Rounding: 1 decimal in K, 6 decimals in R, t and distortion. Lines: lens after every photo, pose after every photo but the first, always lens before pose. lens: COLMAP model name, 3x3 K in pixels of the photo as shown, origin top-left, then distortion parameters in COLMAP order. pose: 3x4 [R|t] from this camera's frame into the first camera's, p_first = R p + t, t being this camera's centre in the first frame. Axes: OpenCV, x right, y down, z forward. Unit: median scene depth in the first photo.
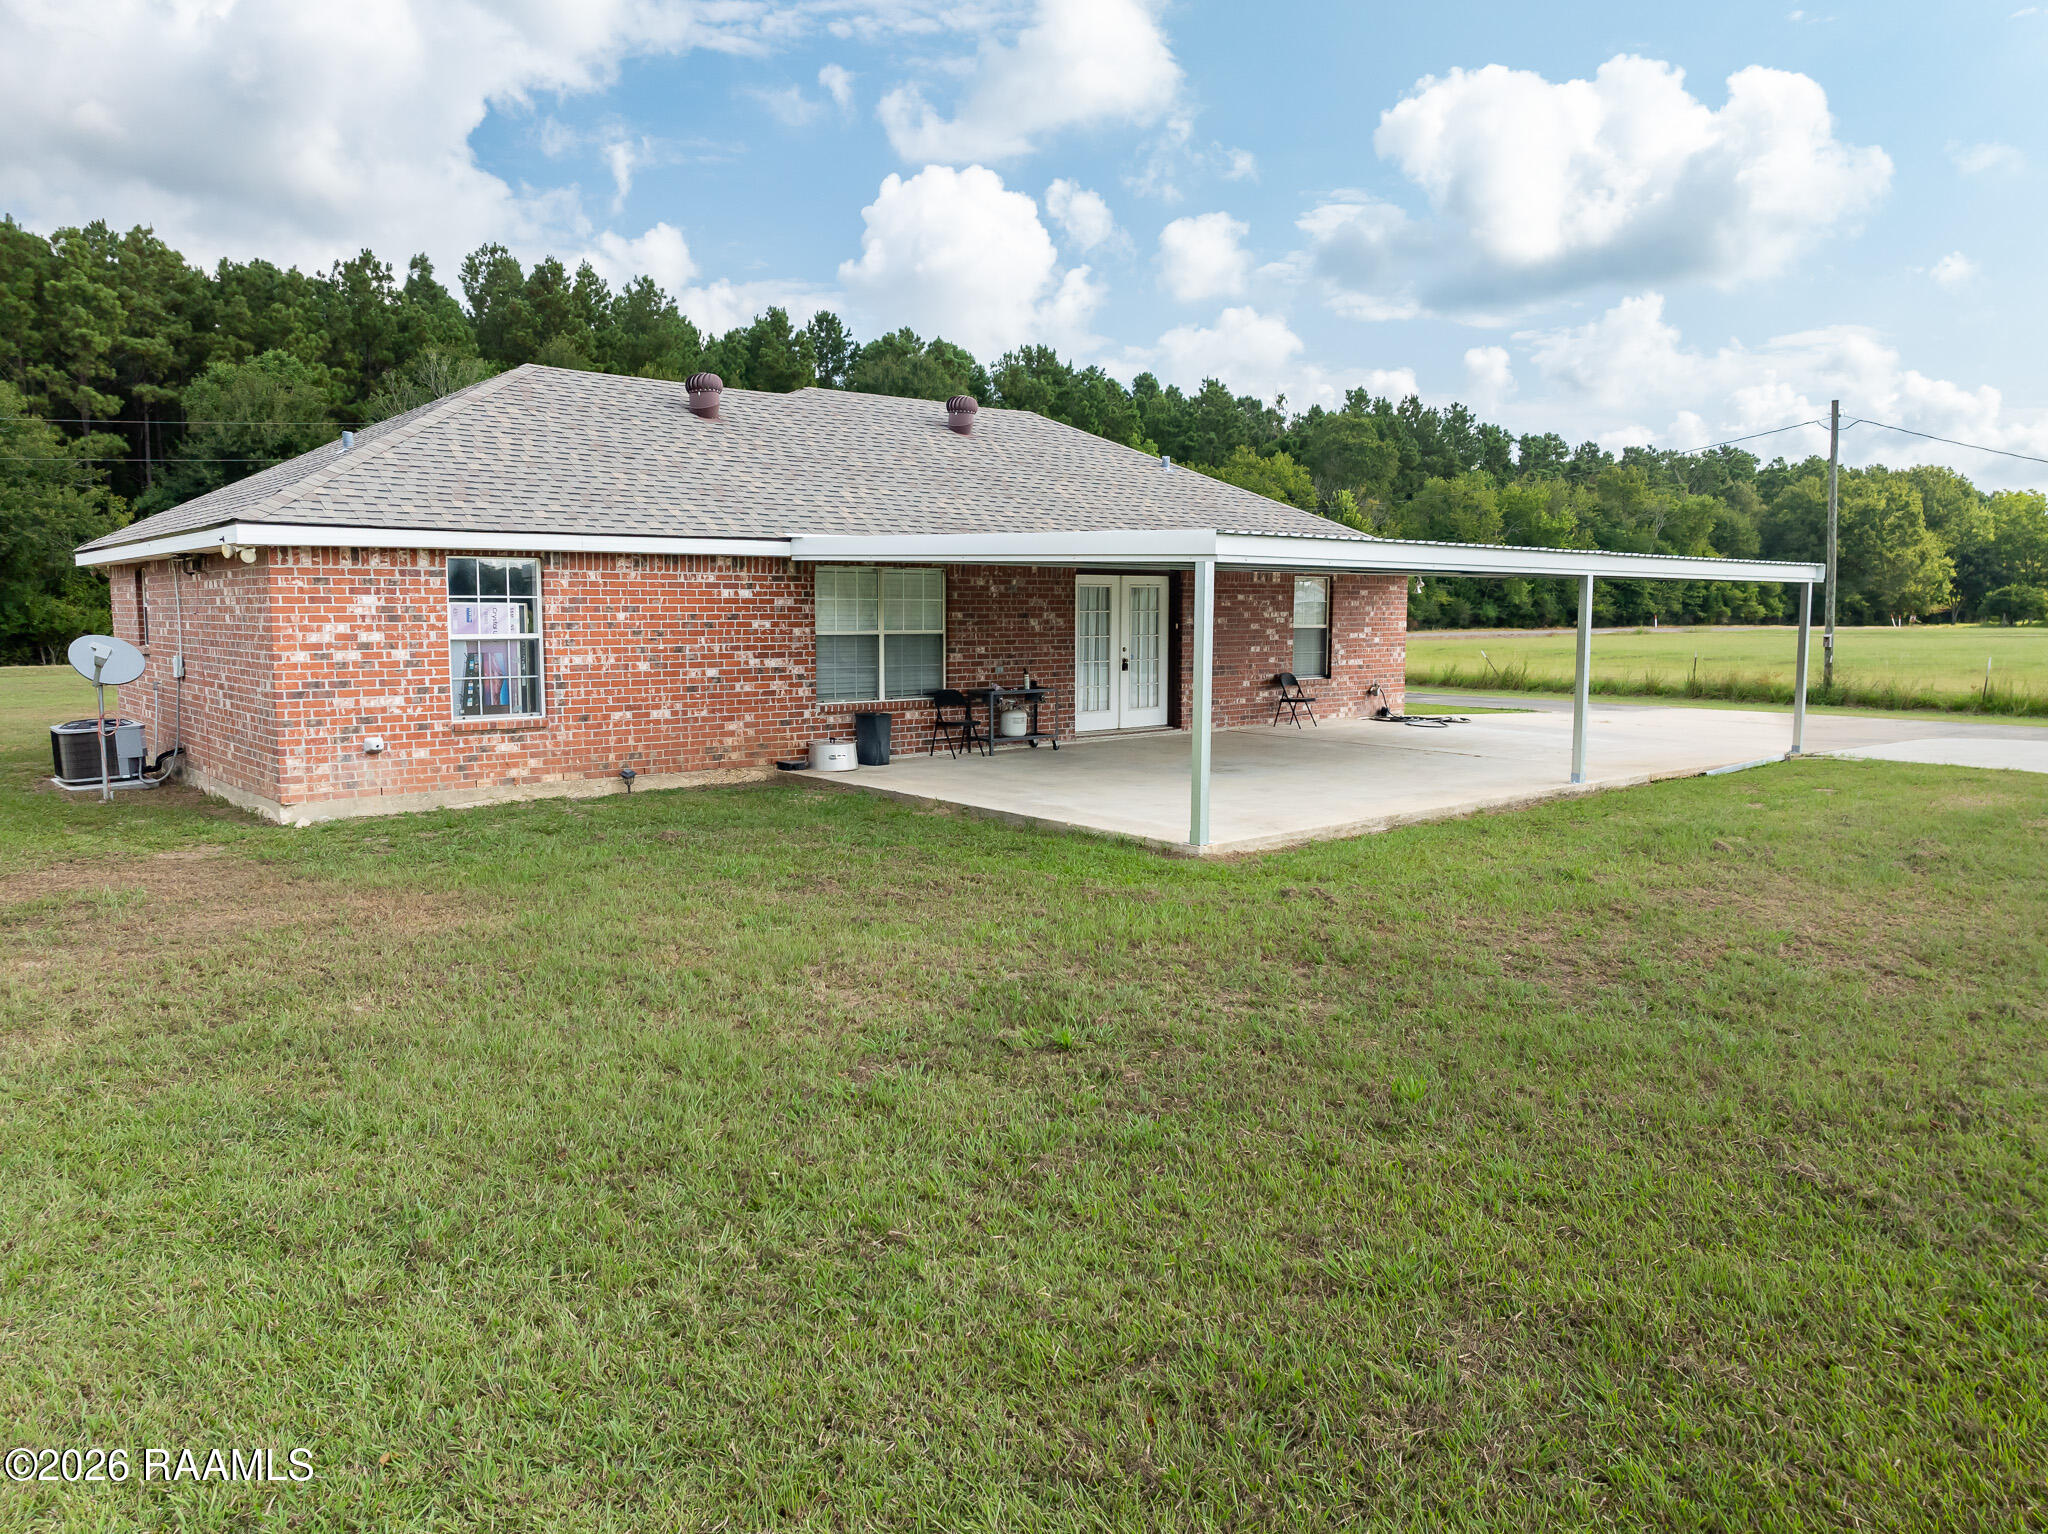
lens RADIAL K [[1434.6, 0, 1041.5], [0, 1434.6, 772.4], [0, 0, 1]] dist [-0.030054, 0.001240]
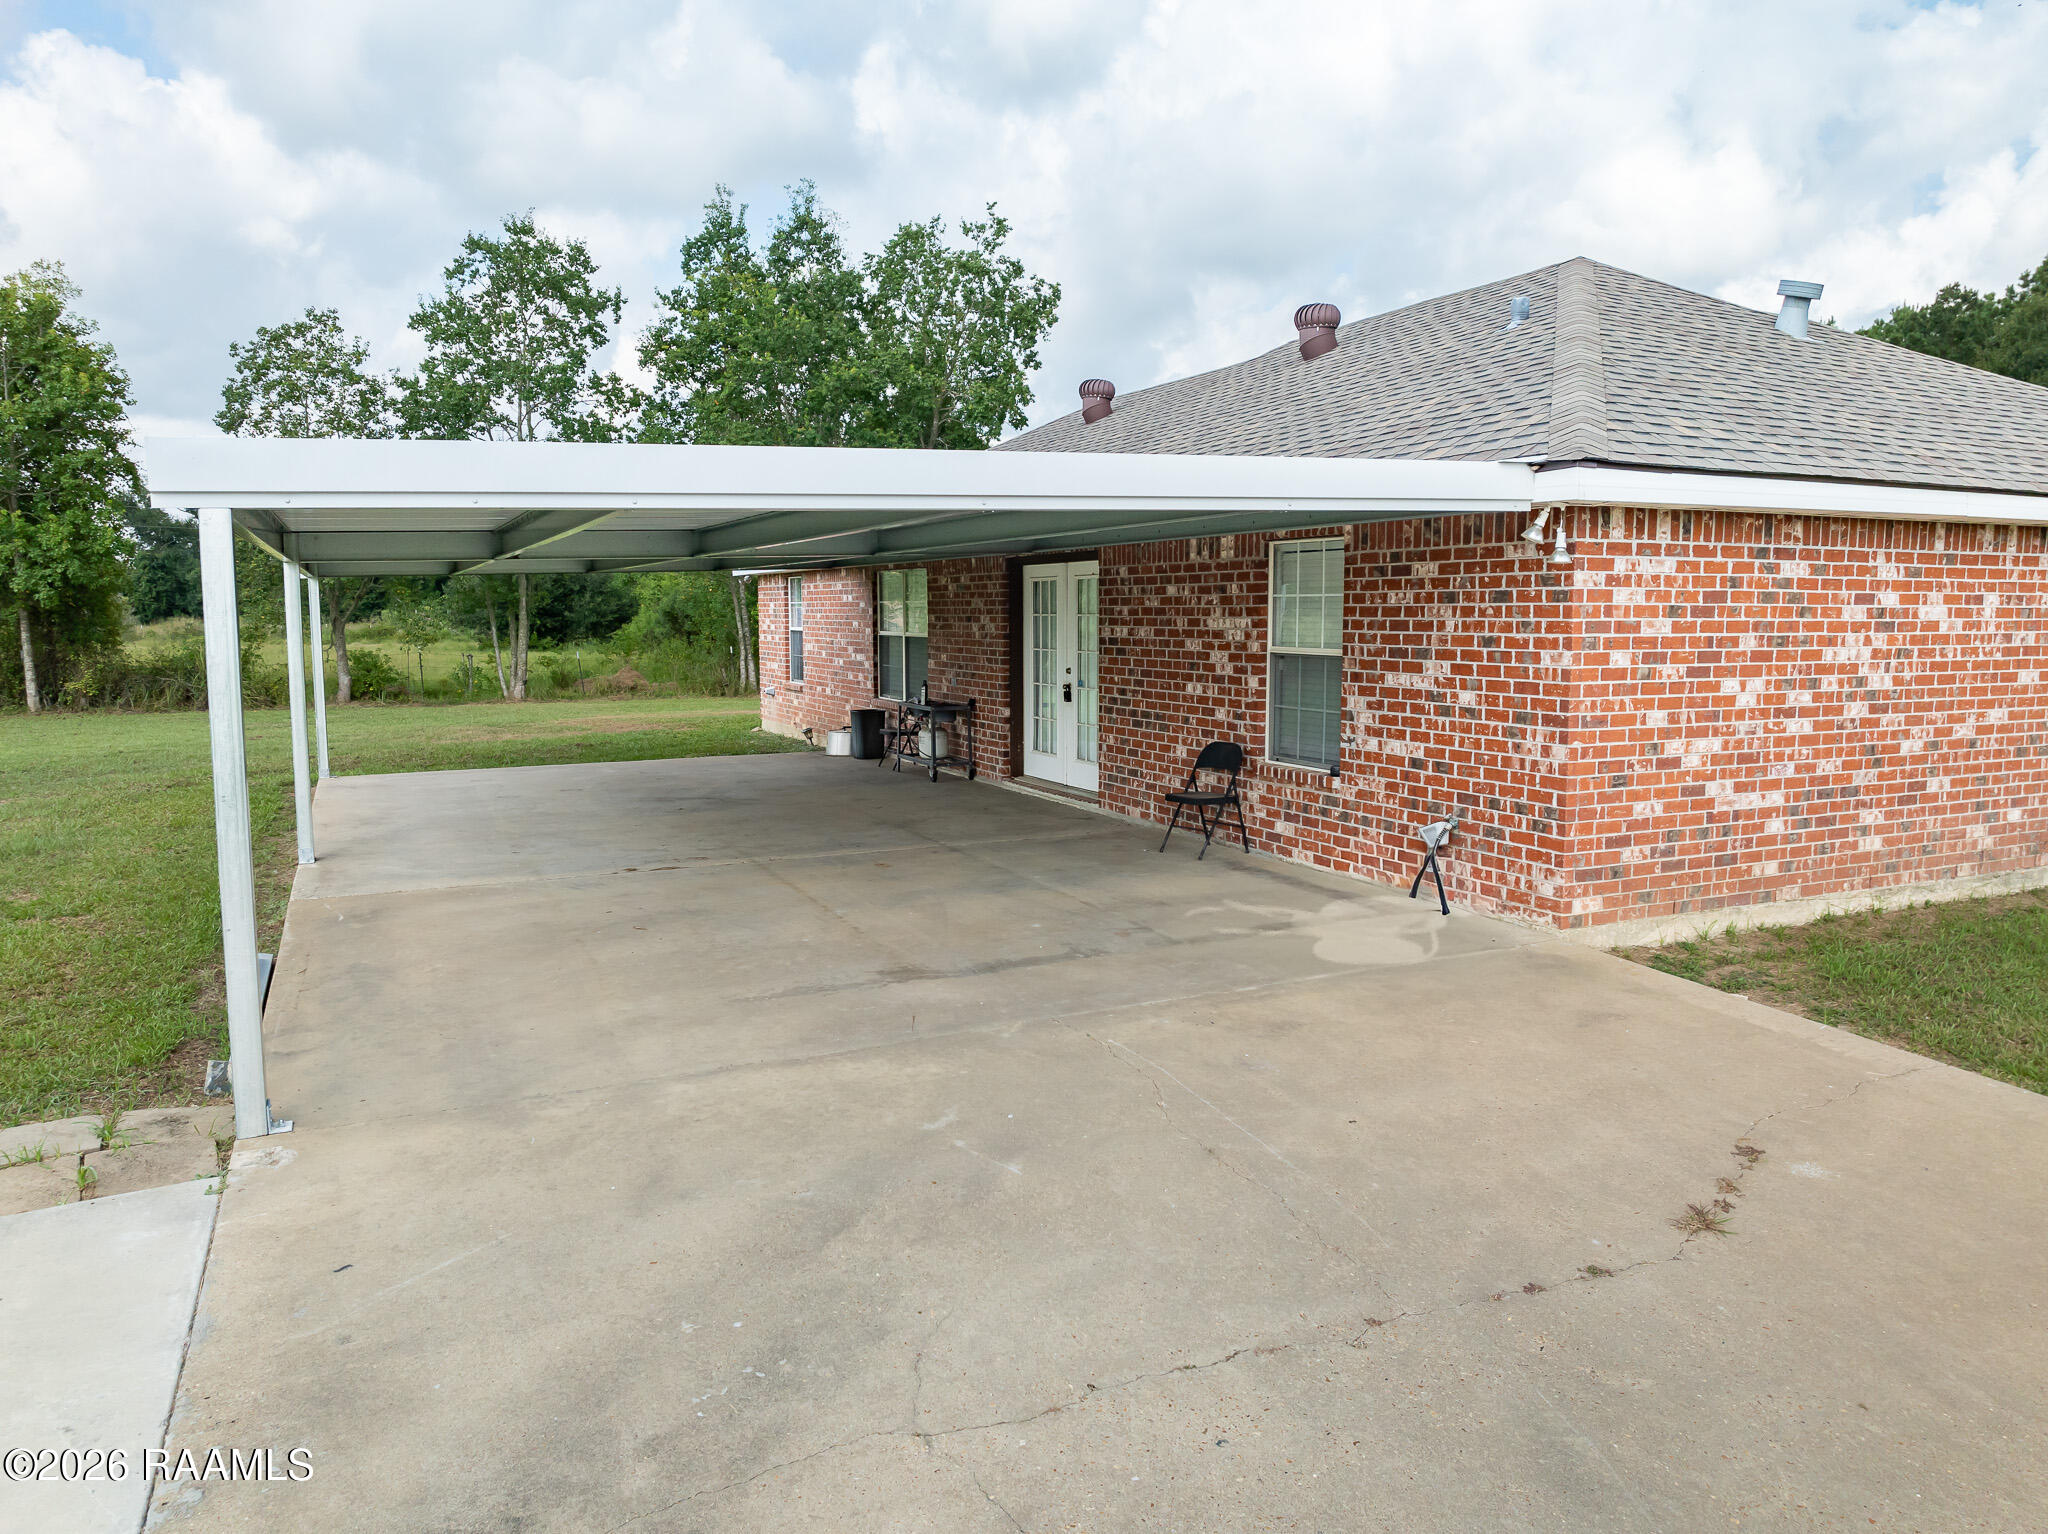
lens RADIAL K [[1434.6, 0, 1025.0], [0, 1434.6, 755.8], [0, 0, 1]] dist [-0.030054, 0.001240]
pose [[-0.279734, 0.098290, -0.955033, 0.665724], [-0.107866, 0.985230, 0.132993, -0.124281], [0.953999, 0.140219, -0.265000, 1.078196]]
